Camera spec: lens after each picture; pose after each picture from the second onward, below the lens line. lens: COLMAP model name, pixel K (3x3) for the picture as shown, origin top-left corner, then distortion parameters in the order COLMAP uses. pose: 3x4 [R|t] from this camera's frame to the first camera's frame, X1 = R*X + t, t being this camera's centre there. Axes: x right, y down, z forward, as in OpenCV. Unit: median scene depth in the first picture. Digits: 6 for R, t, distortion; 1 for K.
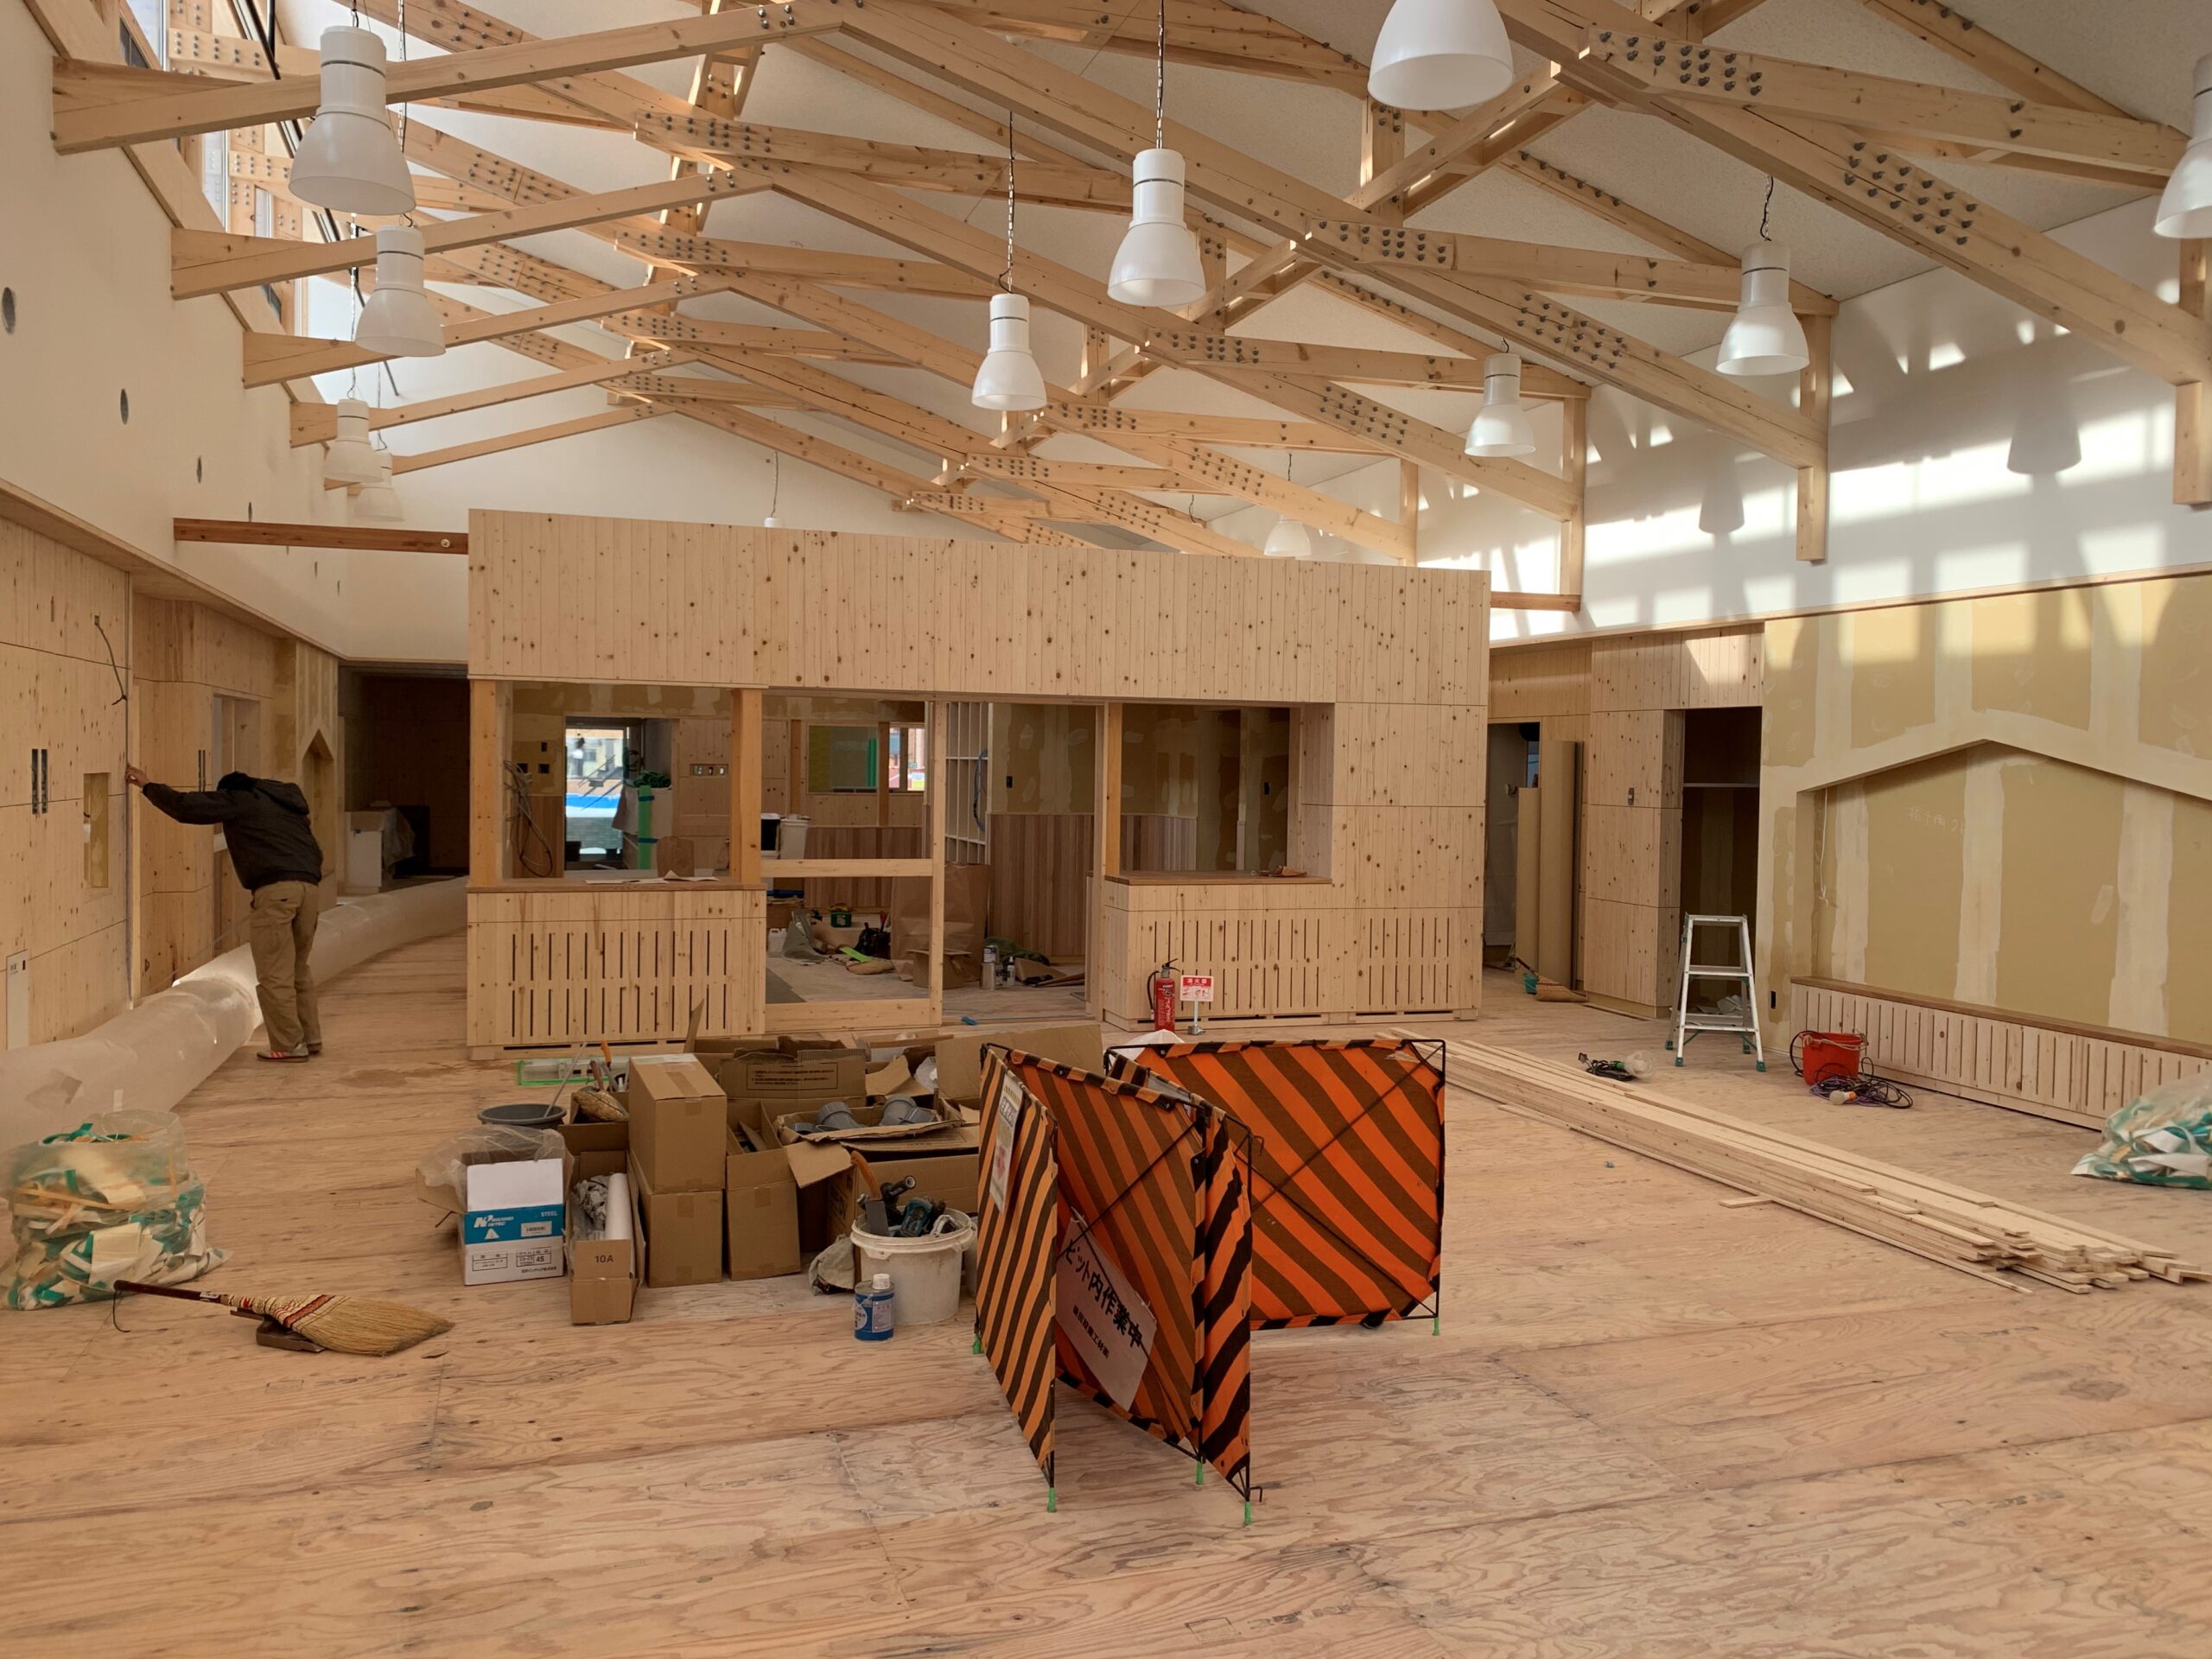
lens RADIAL K [[1686.1, 0, 1106.0], [0, 1686.1, 829.5], [0, 0, 1]] dist [0.117734, -0.194579]
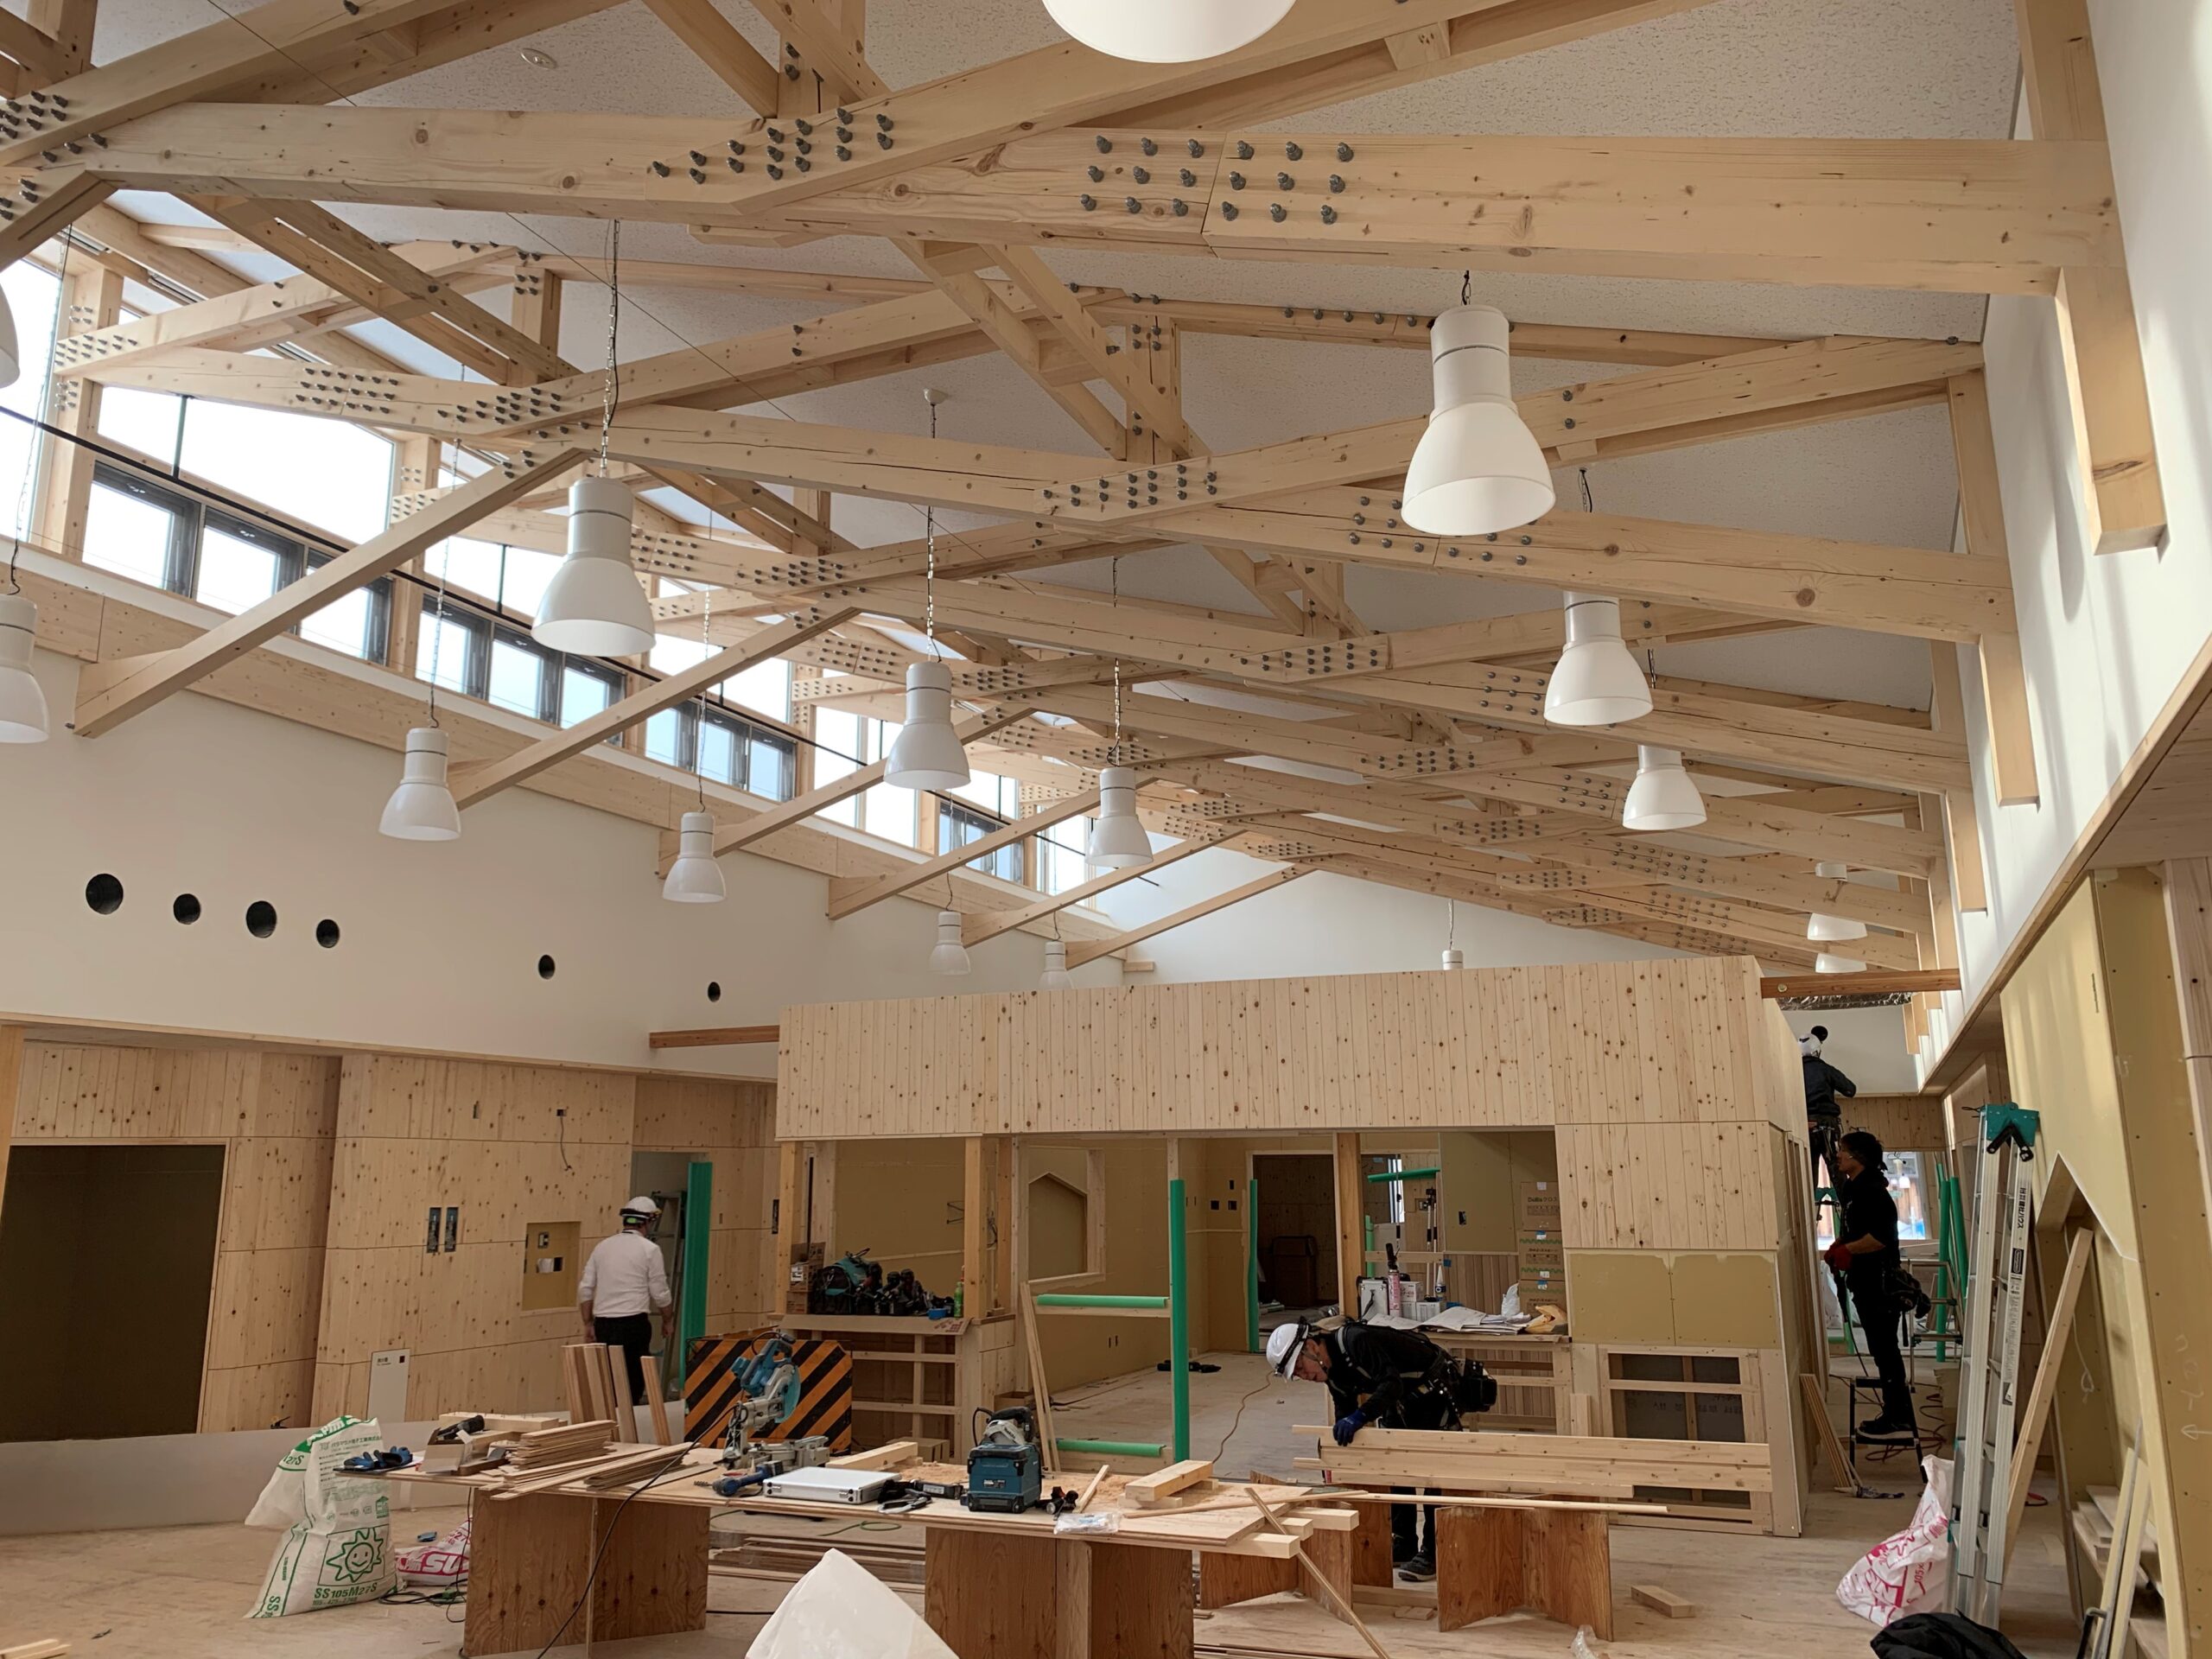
lens RADIAL K [[1686.1, 0, 1106.0], [0, 1686.1, 829.5], [0, 0, 1]] dist [0.117734, -0.194579]
pose [[0.737344, -0.156407, -0.657161, 0.607674], [-0.008731, 0.970538, -0.240789, -0.010083], [0.675461, 0.183282, 0.714255, 0.204401]]
